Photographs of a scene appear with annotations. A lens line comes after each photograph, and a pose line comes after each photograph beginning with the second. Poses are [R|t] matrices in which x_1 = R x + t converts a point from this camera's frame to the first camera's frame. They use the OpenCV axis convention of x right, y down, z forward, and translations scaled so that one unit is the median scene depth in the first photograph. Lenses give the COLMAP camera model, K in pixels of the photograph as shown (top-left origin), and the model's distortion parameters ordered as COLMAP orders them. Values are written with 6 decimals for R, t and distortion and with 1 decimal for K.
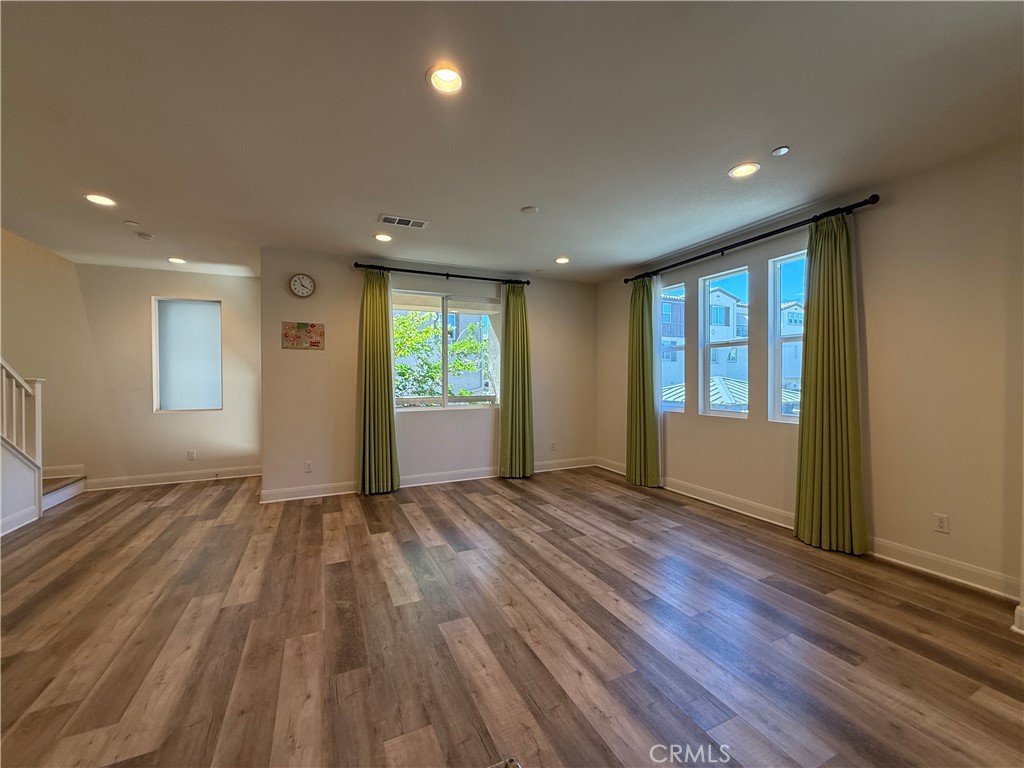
lens RADIAL K [[409.4, 0, 509.1], [0, 409.4, 380.6], [0, 0, 1]] dist [-0.002095, 0.000673]
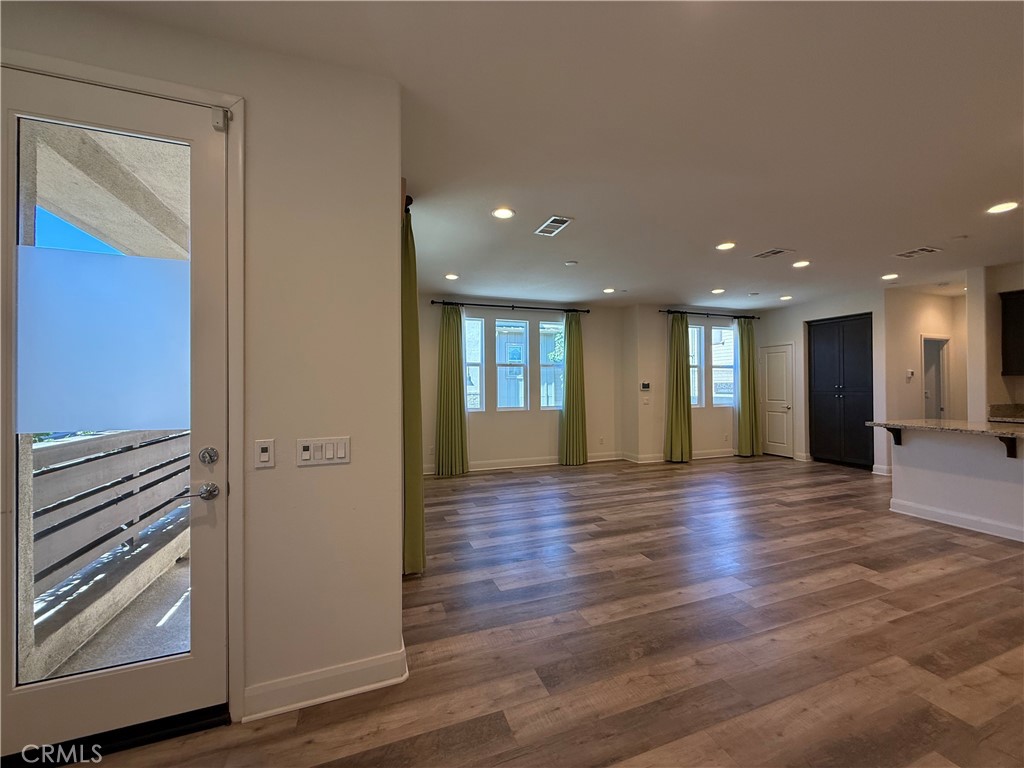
lens RADIAL K [[409.4, 0, 508.8], [0, 409.4, 381.8], [0, 0, 1]] dist [-0.002095, 0.000673]
pose [[0.081697, 0.013559, 0.996565, -1.365630], [0.011753, 0.999825, -0.014567, -0.002401], [-0.996588, 0.012903, 0.081523, 1.134566]]
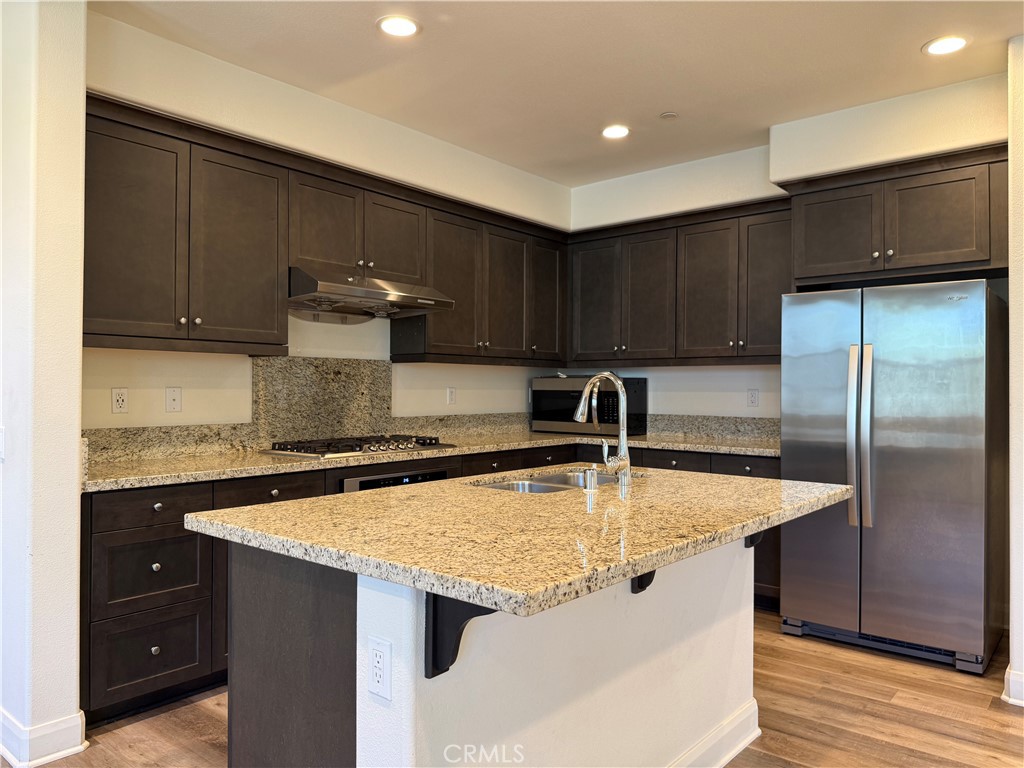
lens RADIAL K [[722.1, 0, 511.8], [0, 722.1, 380.2], [0, 0, 1]] dist [0.038243, -0.044252]
pose [[-0.905515, -0.004558, -0.424291, 0.157017], [-0.004256, 0.999990, -0.001660, 0.014156], [0.424294, 0.000303, -0.905525, 0.445414]]
